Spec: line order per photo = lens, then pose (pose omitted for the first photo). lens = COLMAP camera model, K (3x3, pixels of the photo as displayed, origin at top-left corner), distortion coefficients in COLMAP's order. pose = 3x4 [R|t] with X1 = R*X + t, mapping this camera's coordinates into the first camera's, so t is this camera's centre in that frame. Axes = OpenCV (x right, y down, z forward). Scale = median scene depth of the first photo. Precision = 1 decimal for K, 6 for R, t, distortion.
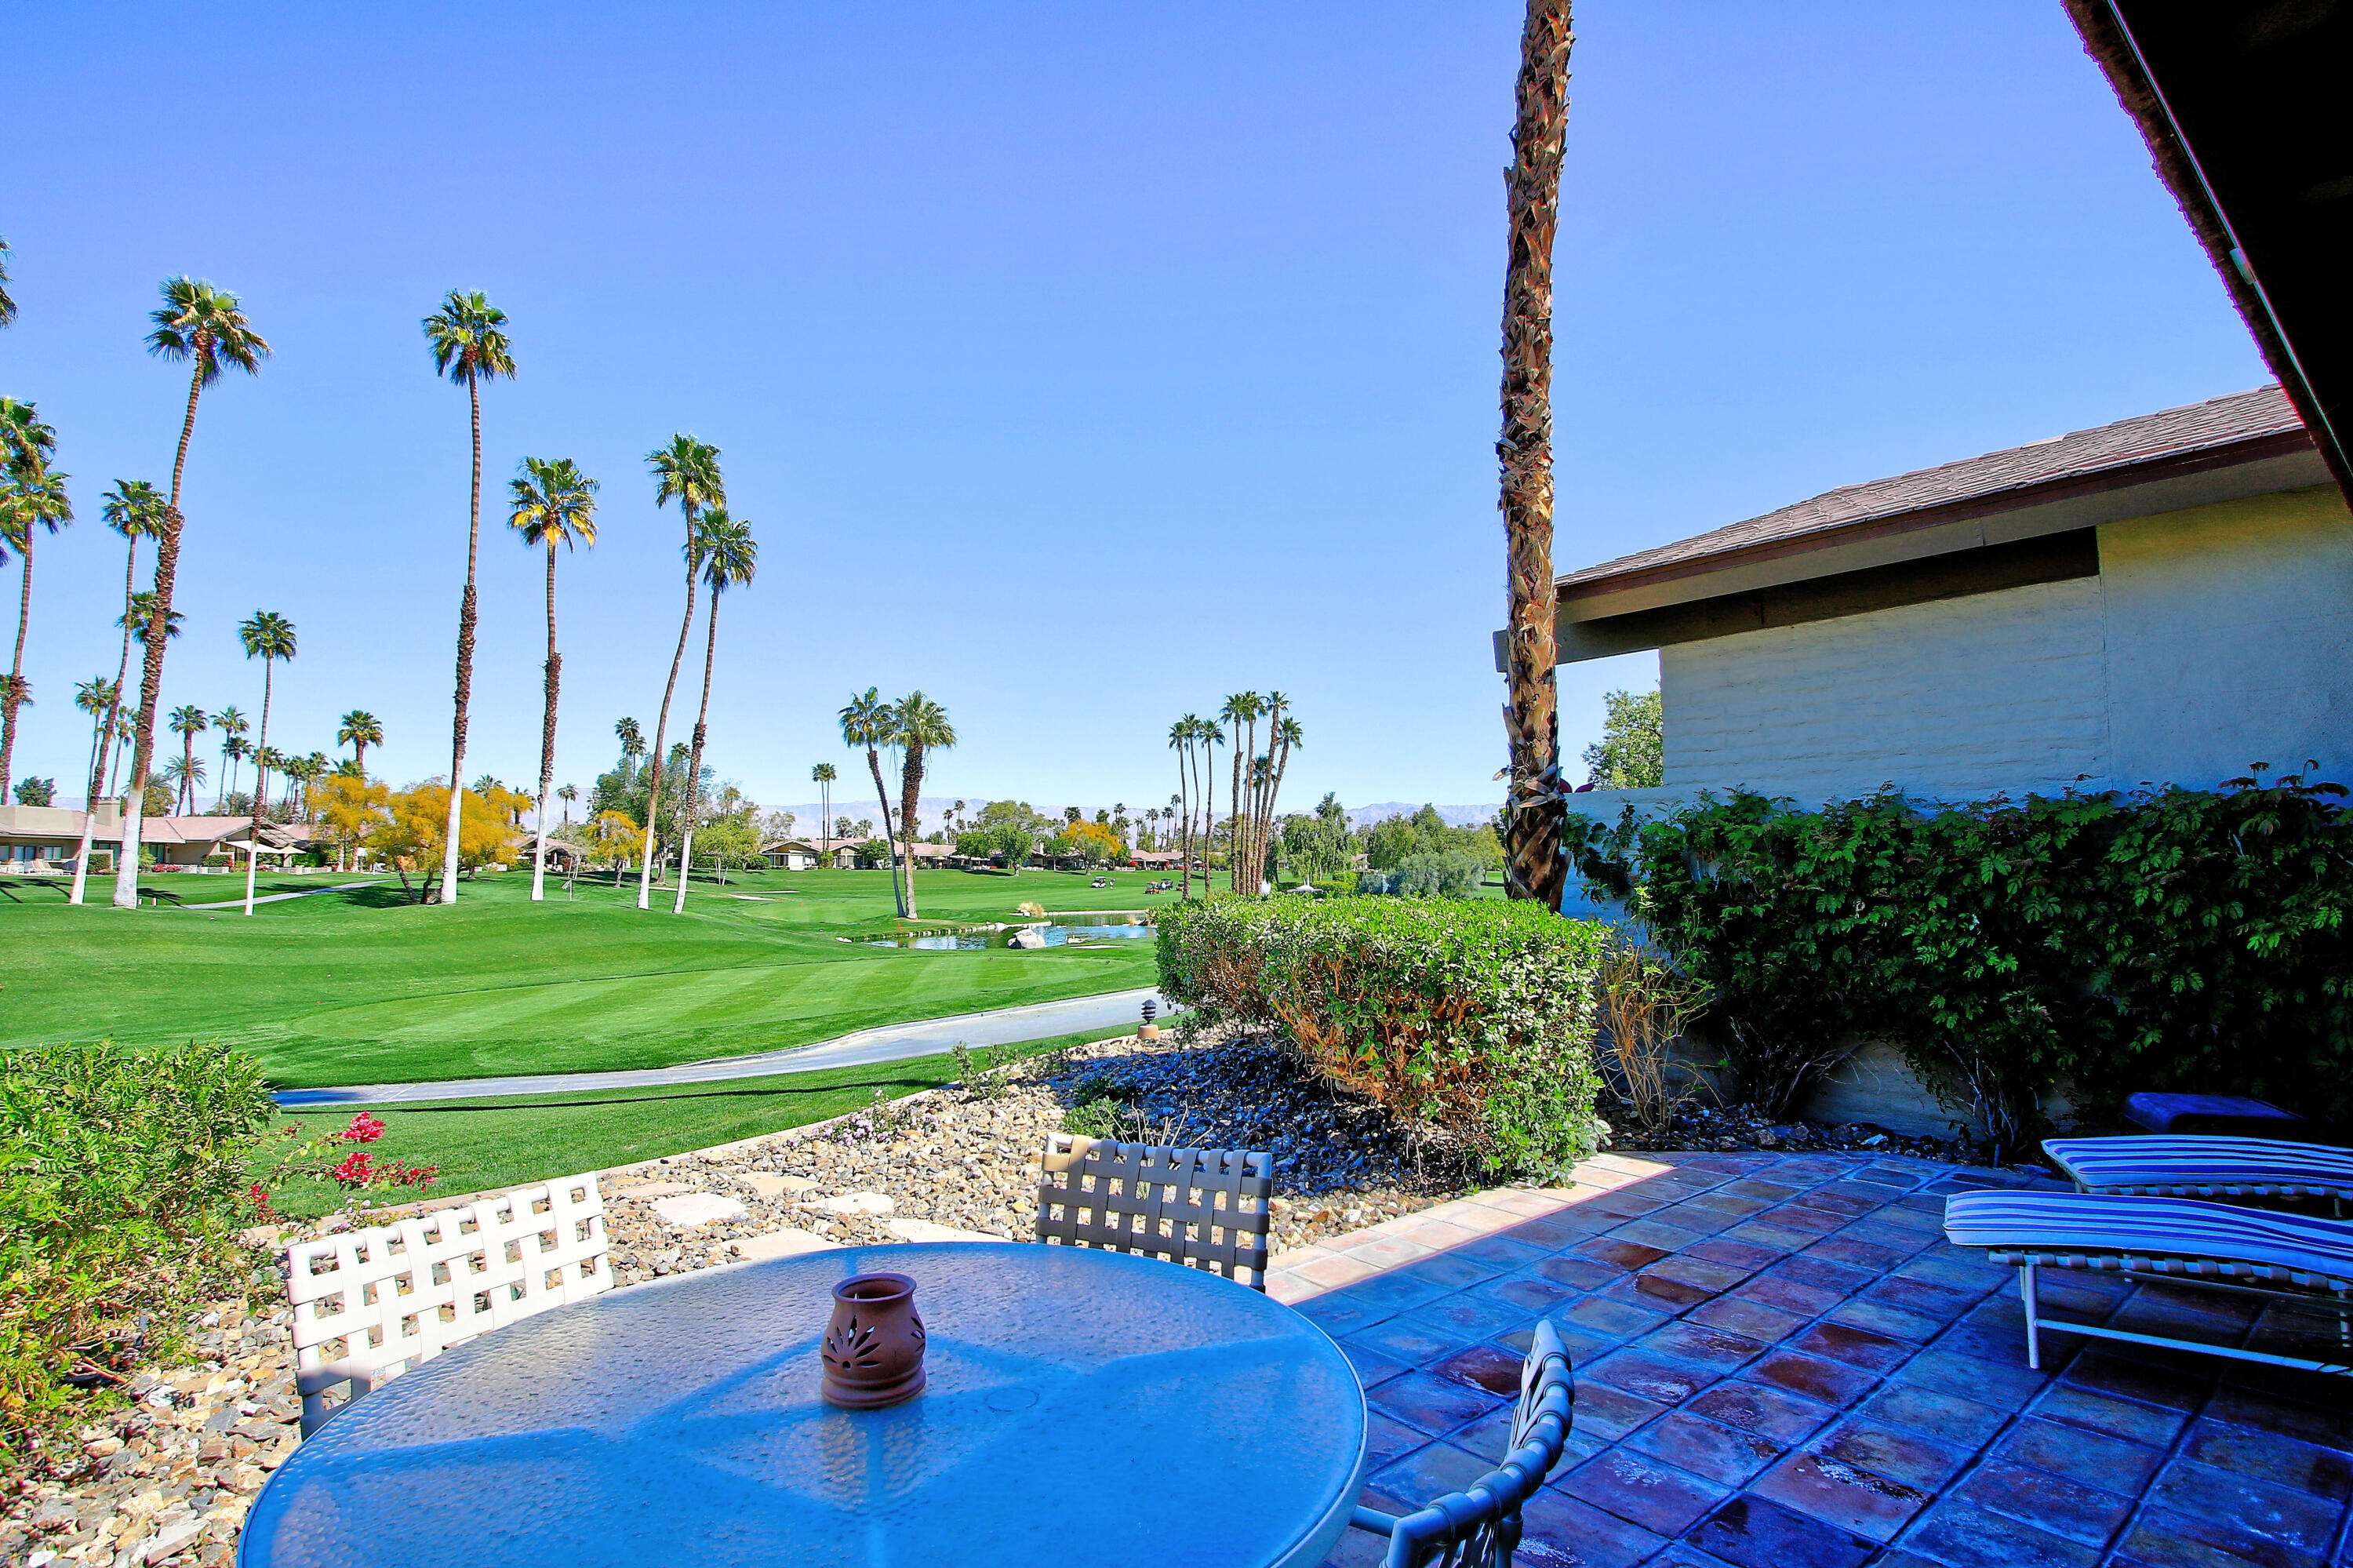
lens RADIAL K [[1178.9, 0, 1151.8], [0, 1178.9, 804.2], [0, 0, 1]] dist [-0.005523, 0.000025]
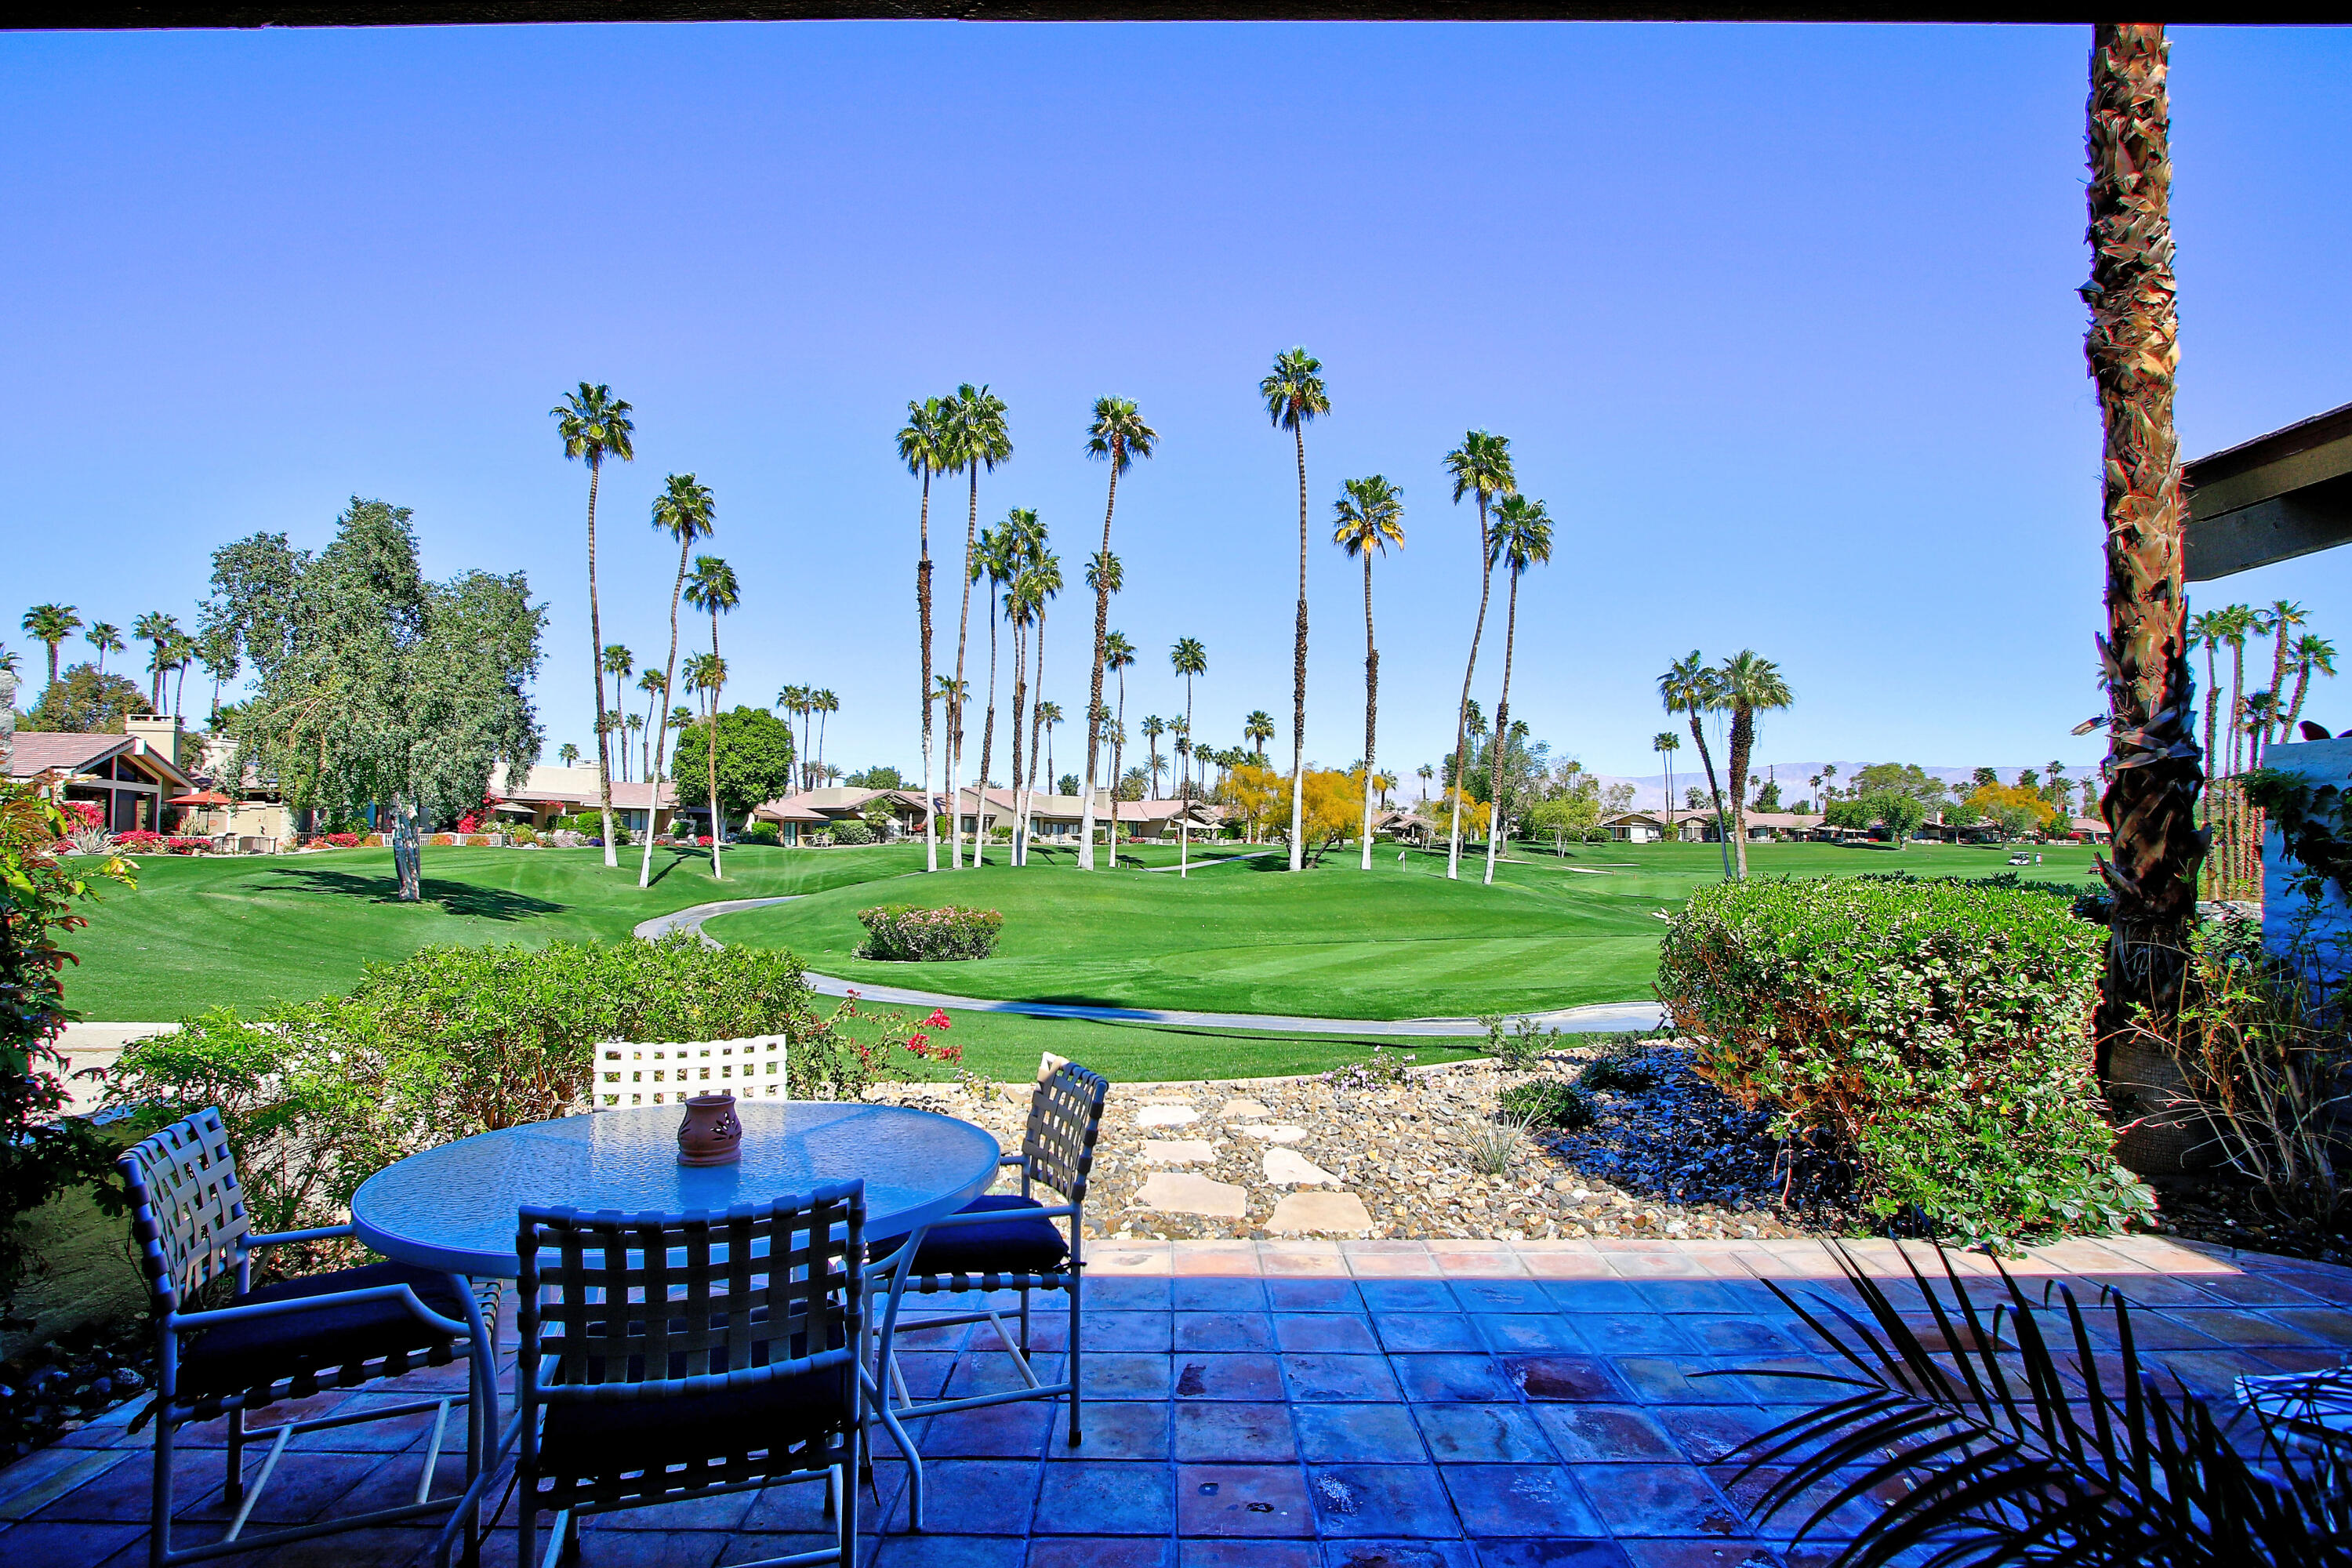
lens RADIAL K [[1170.0, 0, 1167.0], [0, 1170.0, 805.5], [0, 0, 1]] dist [-0.010246, 0.000507]
pose [[0.772892, -0.016710, -0.634317, 0.028318], [0.032148, 0.999401, 0.012843, -0.000261], [0.633723, -0.030318, 0.772966, 0.003746]]
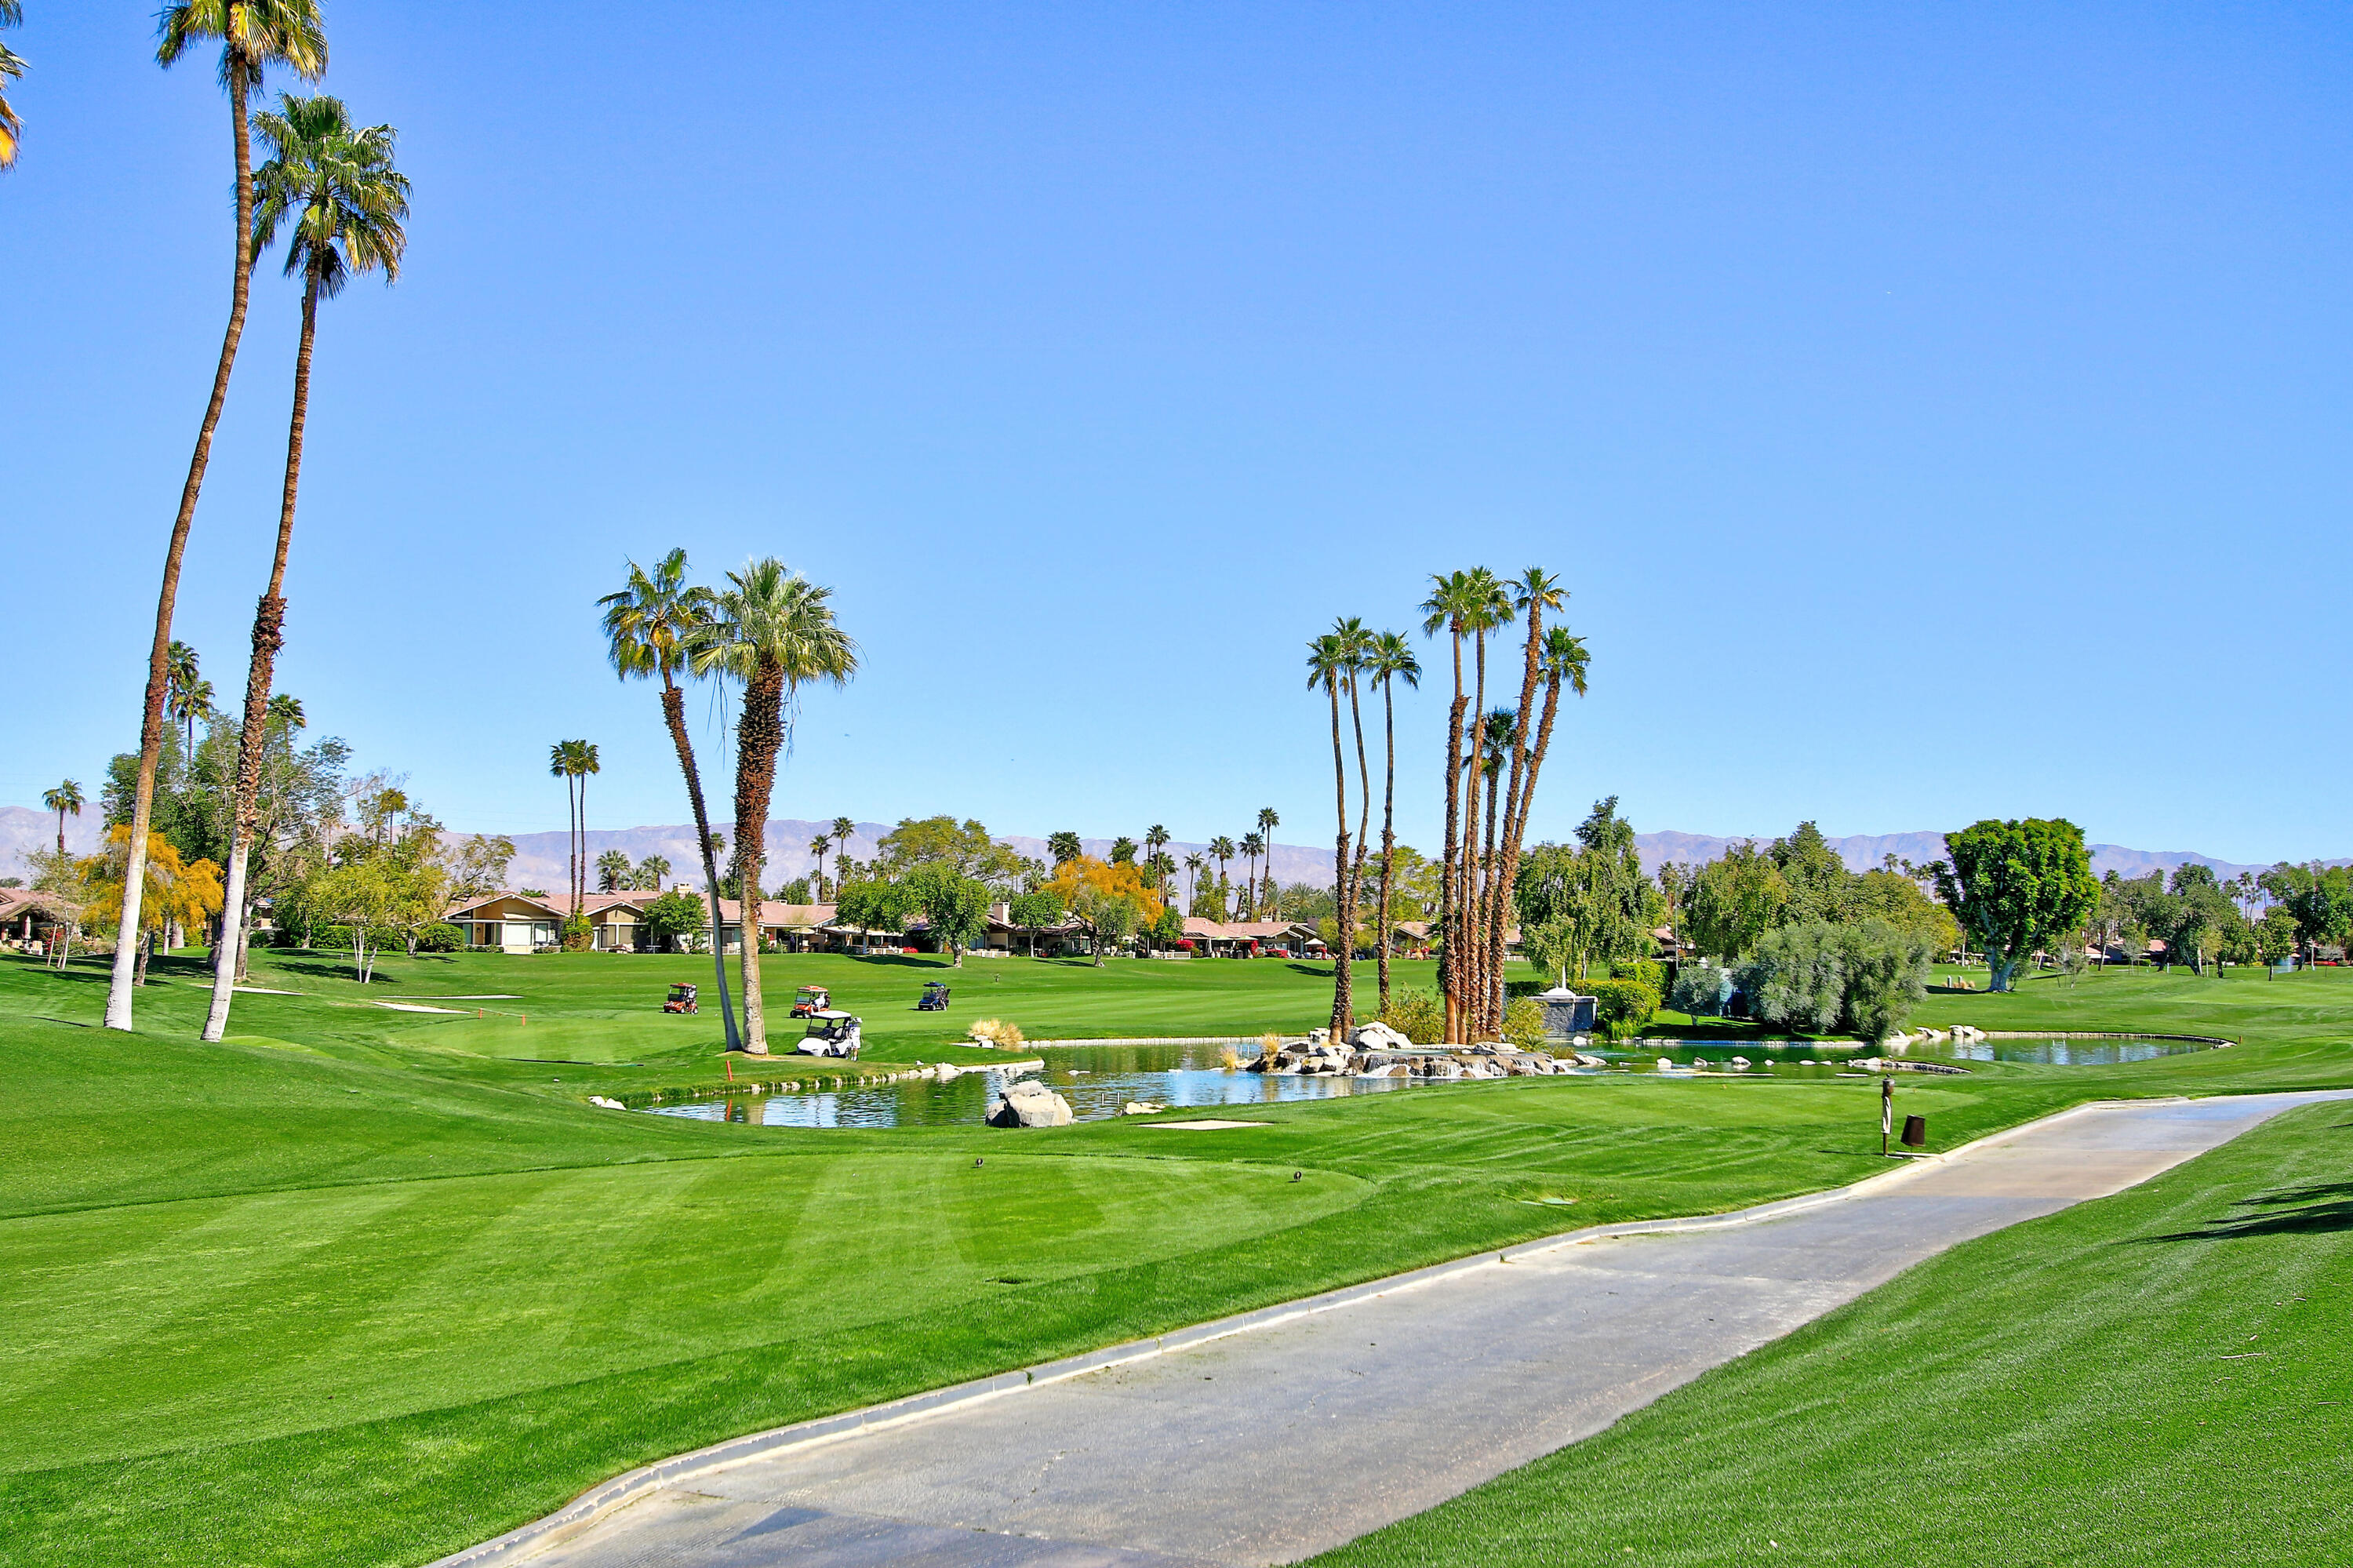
lens RADIAL K [[2257.3, 0, 1169.1], [0, 2257.3, 811.2], [0, 0, 1]] dist [-0.011756, 0.059148]
pose [[0.999881, 0.003230, -0.015055, -0.030237], [-0.003383, 0.999943, -0.010150, 0.011141], [0.015021, 0.010199, 0.999835, 0.124705]]
